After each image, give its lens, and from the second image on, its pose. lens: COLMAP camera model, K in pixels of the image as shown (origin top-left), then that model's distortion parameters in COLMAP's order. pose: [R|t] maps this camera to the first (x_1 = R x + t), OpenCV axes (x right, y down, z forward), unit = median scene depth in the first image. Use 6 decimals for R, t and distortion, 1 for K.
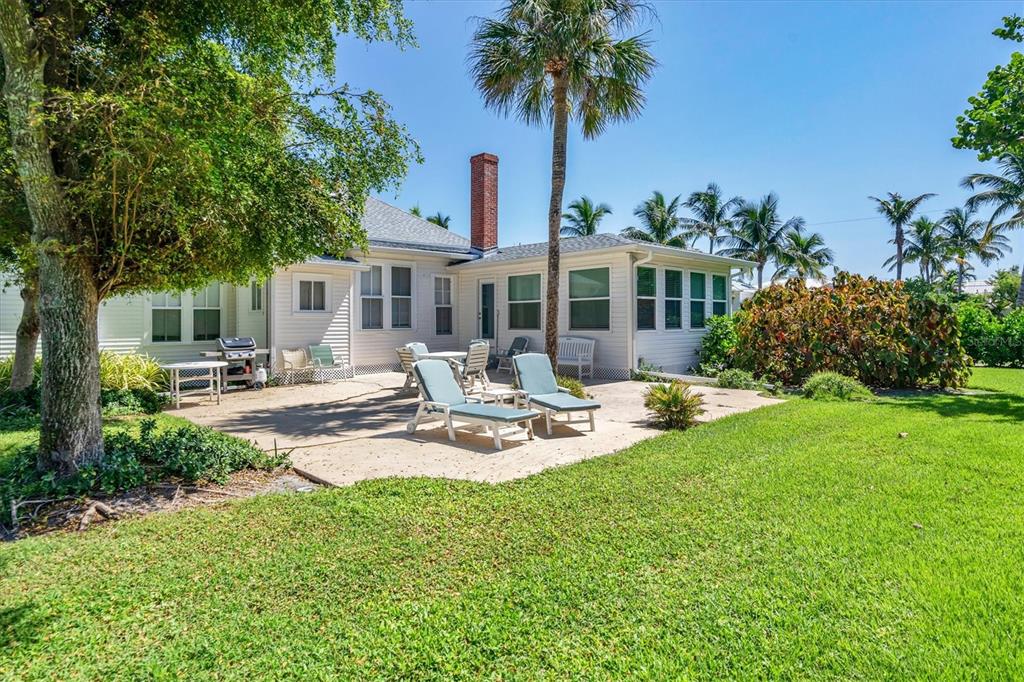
lens RADIAL K [[575.1, 0, 510.4], [0, 575.1, 323.2], [0, 0, 1]] dist [0.038106, -0.000395]
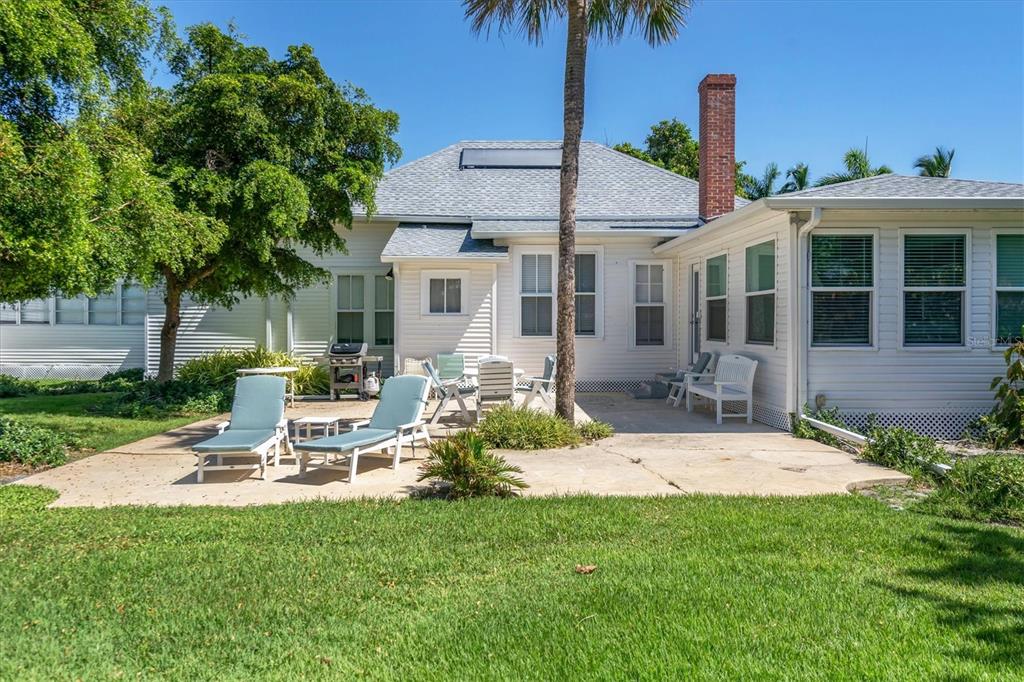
lens RADIAL K [[775.6, 0, 512.0], [0, 775.6, 341.0], [0, 0, 1]] dist [0.005616, 0.000489]
pose [[0.735161, 0.022131, -0.677531, 0.474055], [-0.005194, 0.999622, 0.027015, -0.011595], [0.677872, -0.016341, 0.734998, 0.210843]]
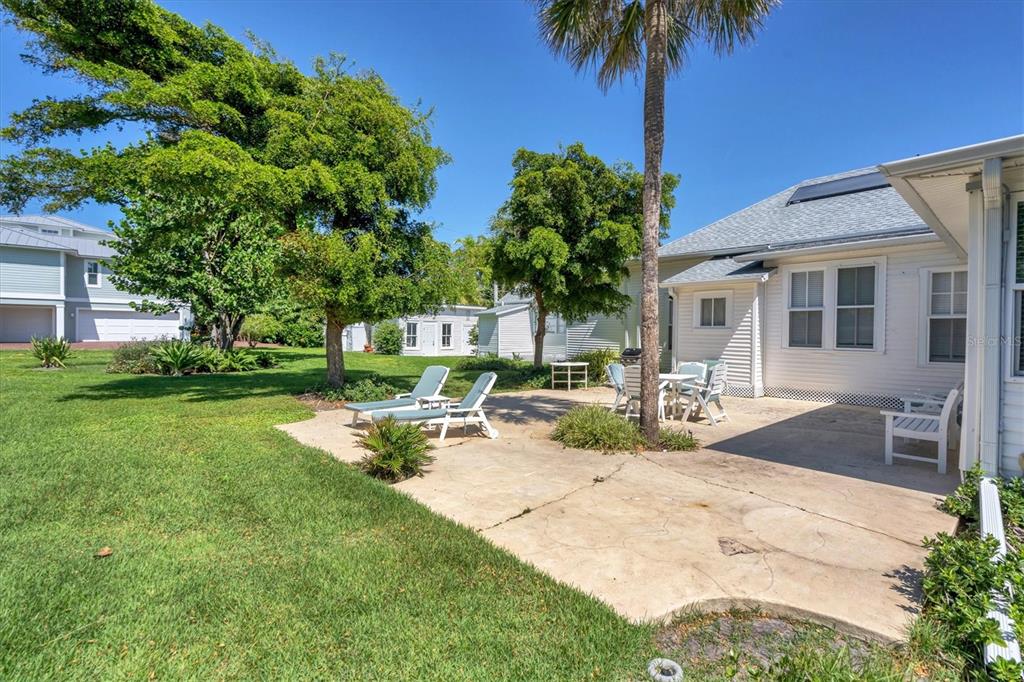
lens RADIAL K [[466.1, 0, 512.0], [0, 466.1, 341.0], [0, 0, 1]] dist [0.002496, -0.000275]
pose [[-0.042118, 0.026660, -0.998757, 0.482650], [-0.010694, 0.999575, 0.027133, -0.013615], [0.999055, 0.011823, -0.041815, 0.630351]]
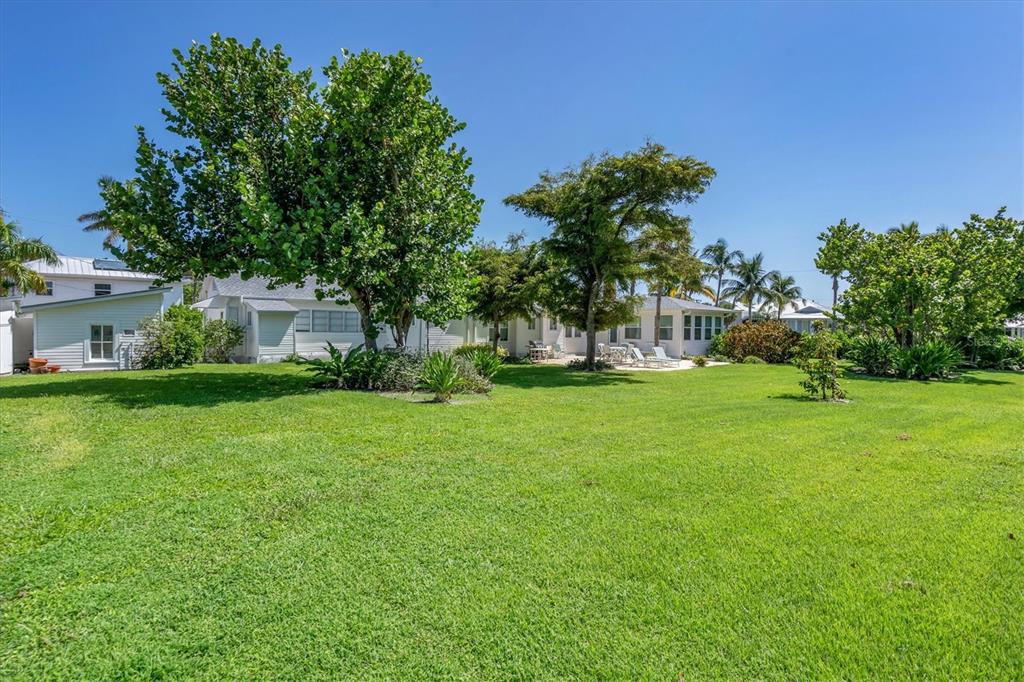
lens RADIAL K [[466.1, 0, 512.0], [0, 466.1, 341.0], [0, 0, 1]] dist [0.002496, -0.000275]
pose [[0.996214, 0.018948, -0.084841, -0.326046], [-0.017054, 0.999590, 0.022993, -0.017393], [0.085242, -0.021459, 0.996129, -1.011358]]
